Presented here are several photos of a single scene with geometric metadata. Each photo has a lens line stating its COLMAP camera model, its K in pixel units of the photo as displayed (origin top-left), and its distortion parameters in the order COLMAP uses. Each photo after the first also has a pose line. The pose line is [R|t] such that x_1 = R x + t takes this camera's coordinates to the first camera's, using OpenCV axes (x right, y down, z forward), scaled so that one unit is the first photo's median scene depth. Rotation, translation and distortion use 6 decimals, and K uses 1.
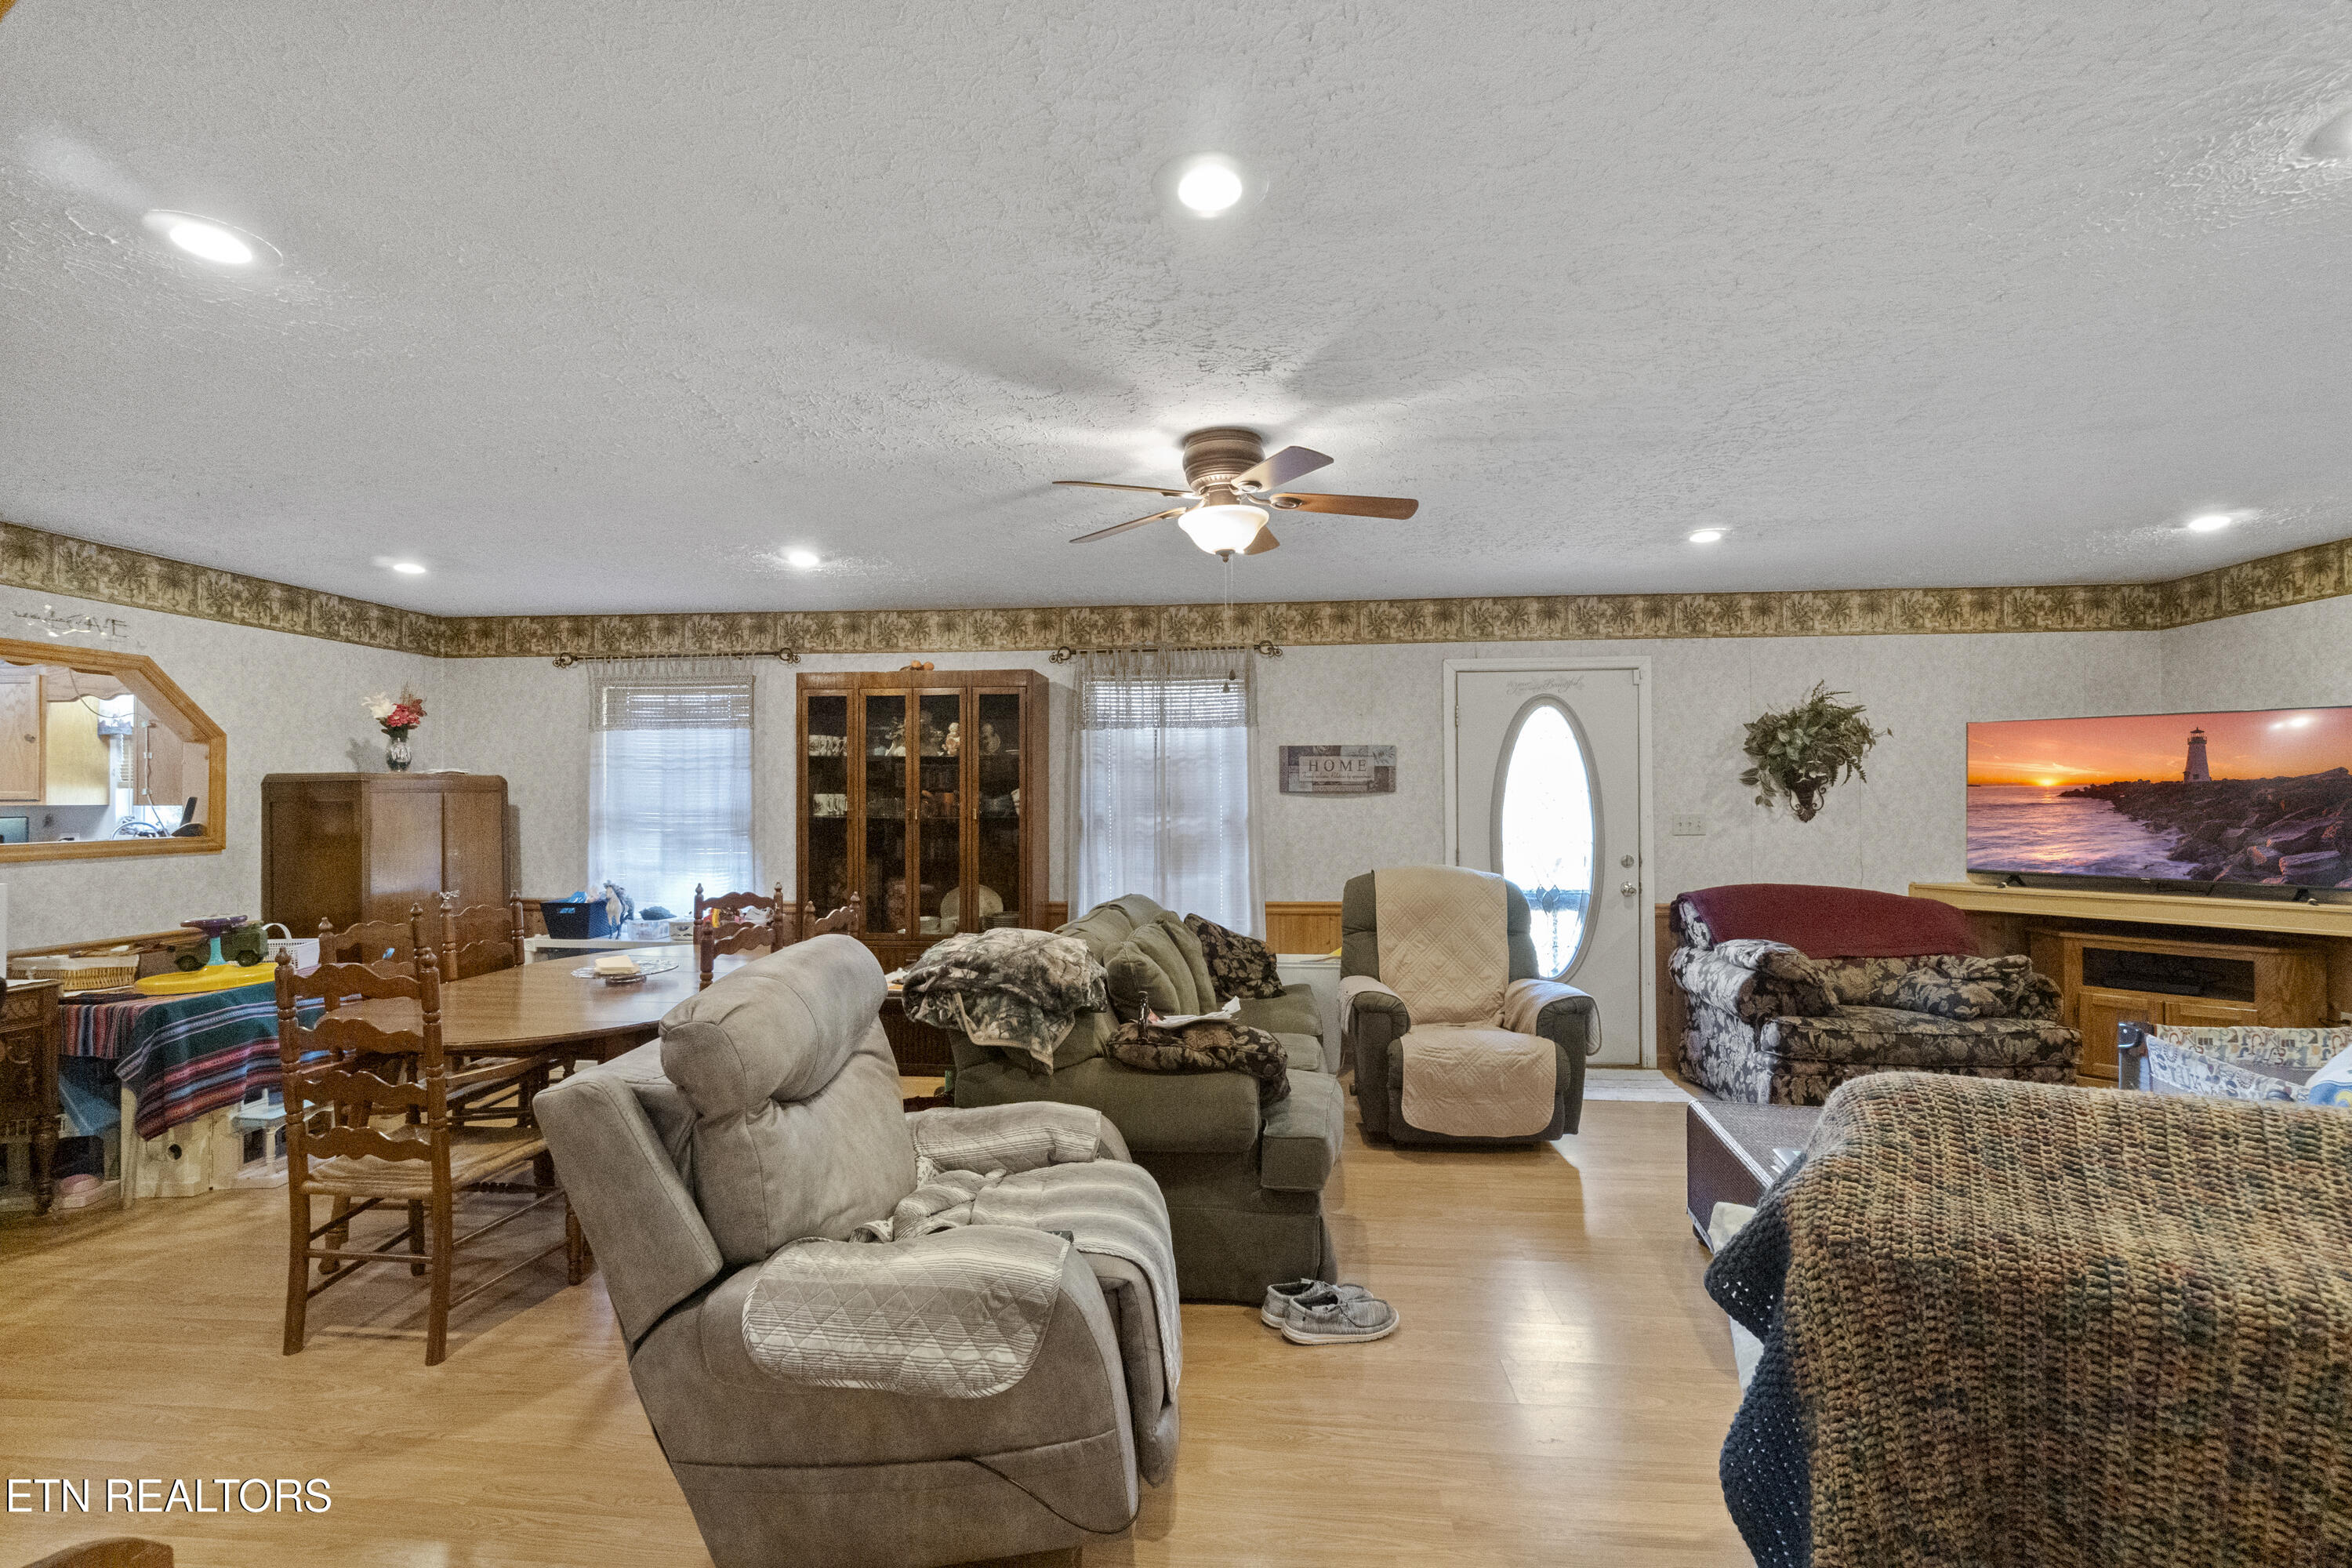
lens RADIAL K [[1032.0, 0, 1183.0], [0, 1032.0, 782.6], [0, 0, 1]] dist [0.000325, 0.000272]
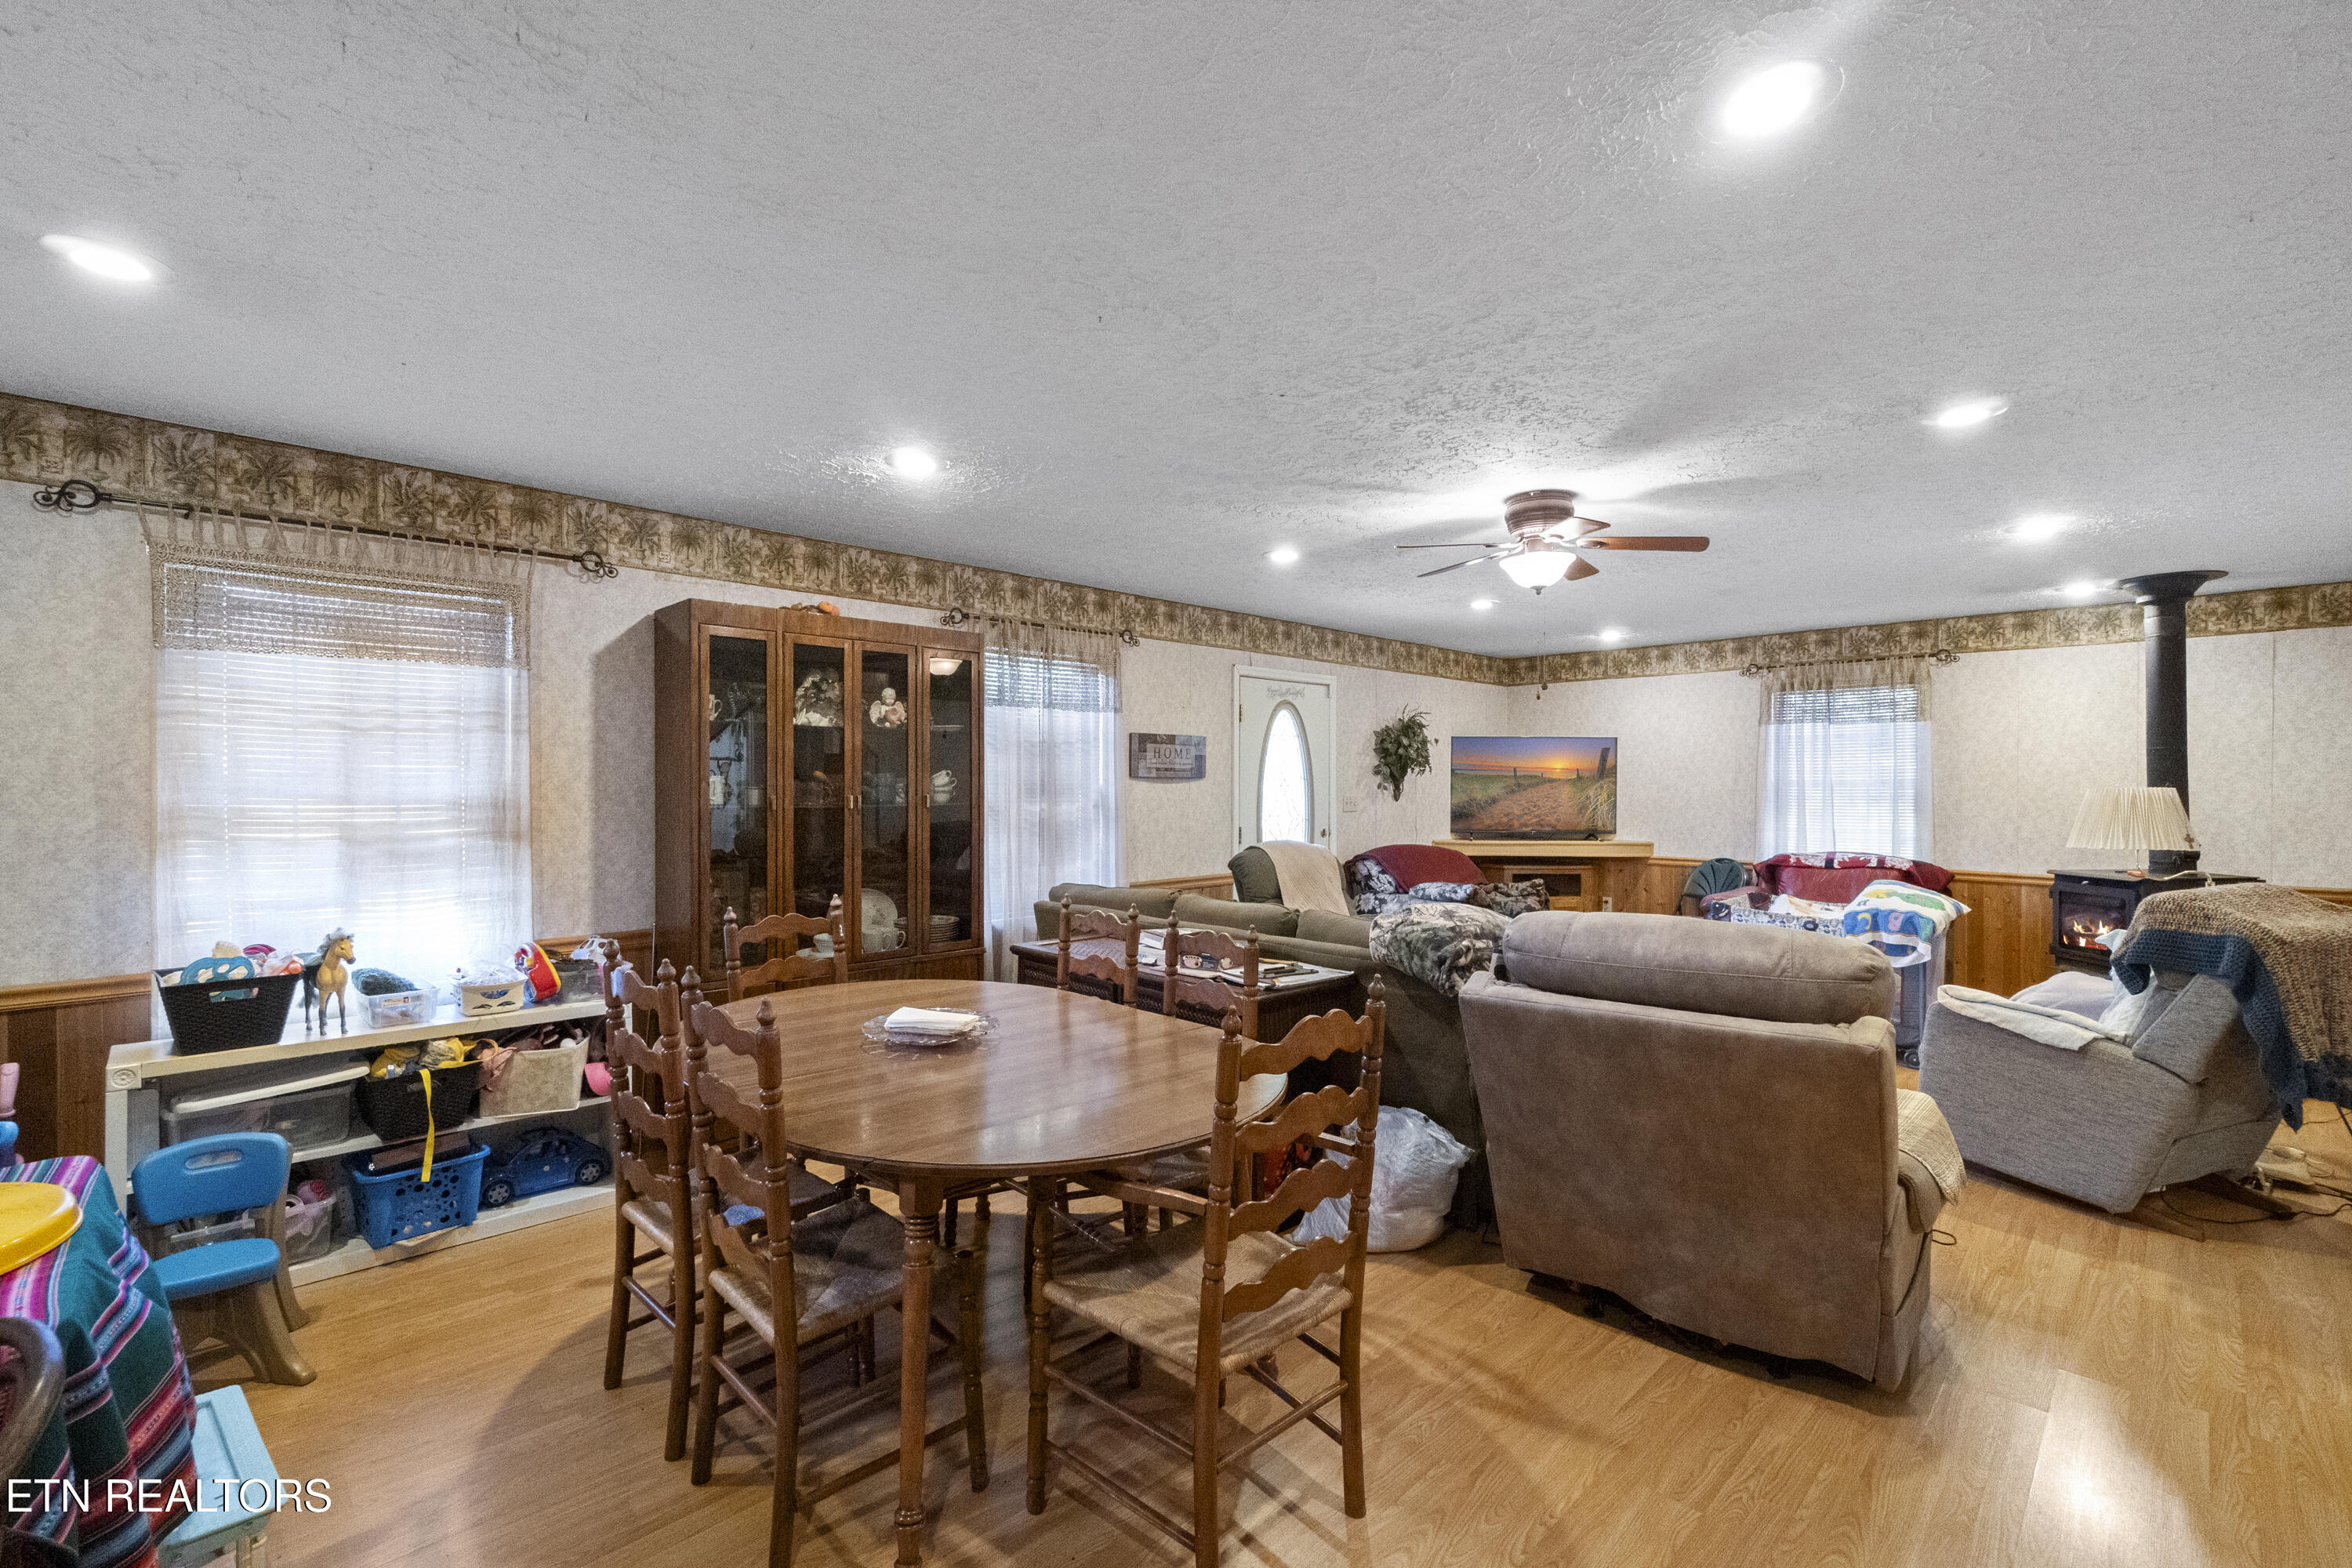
lens RADIAL K [[1032.0, 0, 1183.0], [0, 1032.0, 782.6], [0, 0, 1]] dist [0.000325, 0.000272]
pose [[0.641839, 0.004223, 0.766828, -0.671309], [-0.018091, 0.999790, 0.009636, 0.003681], [-0.766626, -0.020058, 0.641780, 0.294986]]
